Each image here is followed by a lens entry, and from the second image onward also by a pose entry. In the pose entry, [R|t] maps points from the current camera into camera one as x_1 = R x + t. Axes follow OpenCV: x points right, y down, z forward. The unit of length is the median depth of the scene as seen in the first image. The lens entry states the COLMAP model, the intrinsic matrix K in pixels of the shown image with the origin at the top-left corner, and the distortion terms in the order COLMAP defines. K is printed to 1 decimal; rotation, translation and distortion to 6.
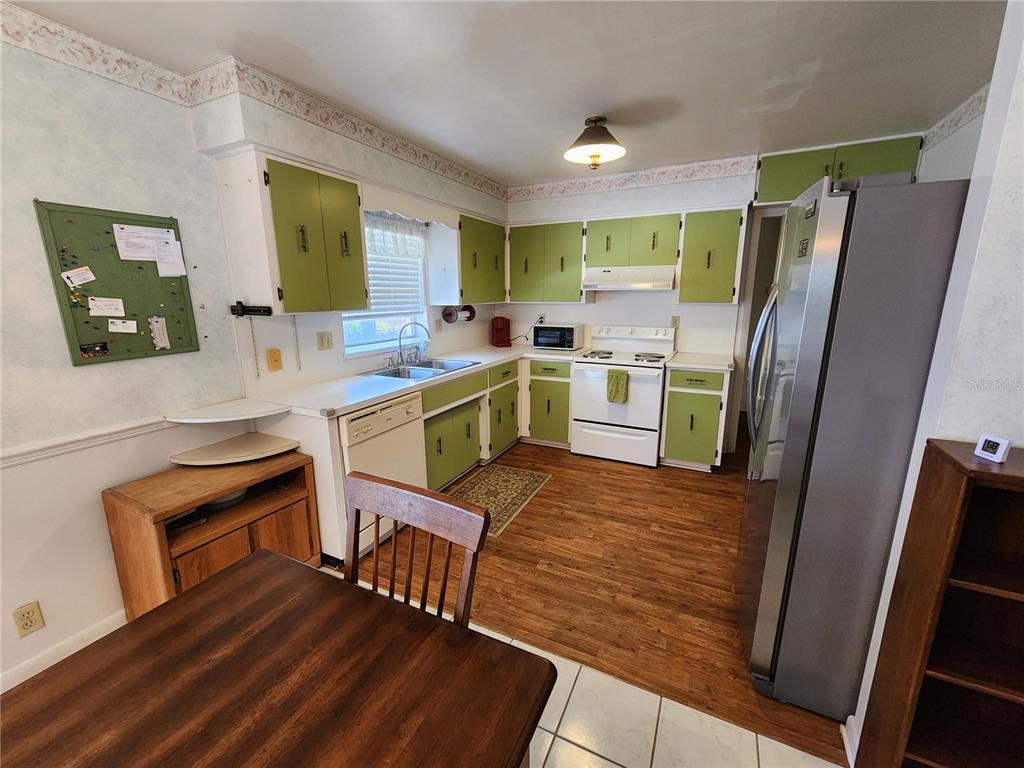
lens RADIAL K [[420.1, 0, 510.0], [0, 420.1, 383.8], [0, 0, 1]] dist [-0.001892, 0.000481]
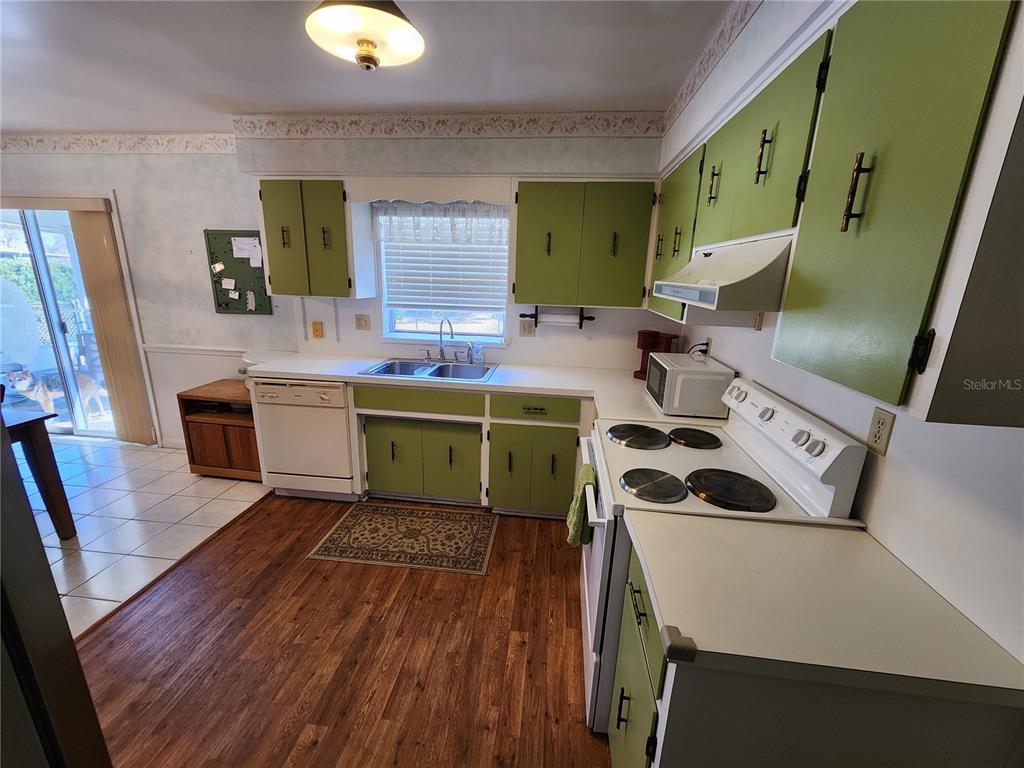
lens RADIAL K [[420.1, 0, 511.6], [0, 420.1, 386.4], [0, 0, 1]] dist [-0.001892, 0.000481]
pose [[0.343045, 0.260227, -0.902553, 0.675583], [-0.230033, 0.954875, 0.187881, -0.207775], [0.910717, 0.143165, 0.387426, 0.800816]]
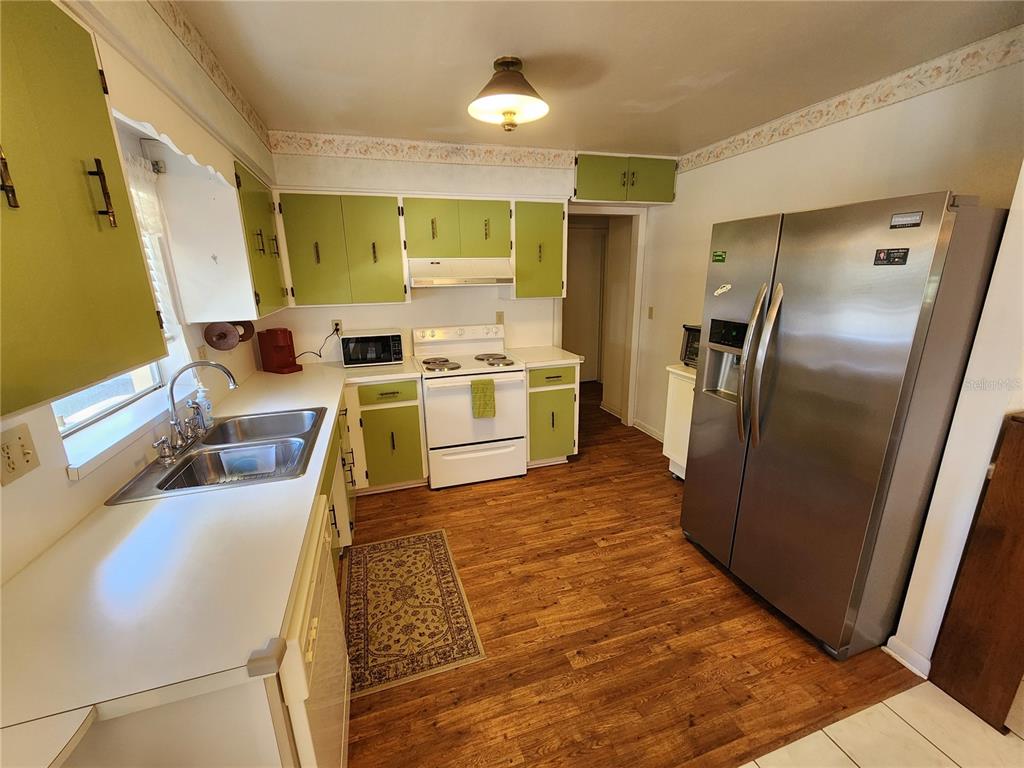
lens RADIAL K [[420.1, 0, 508.8], [0, 420.1, 386.6], [0, 0, 1]] dist [-0.001892, 0.000481]
pose [[0.718315, -0.186587, 0.670231, -0.307361], [0.159201, 0.981887, 0.102727, -0.108893], [-0.677258, 0.032911, 0.735009, 0.363940]]
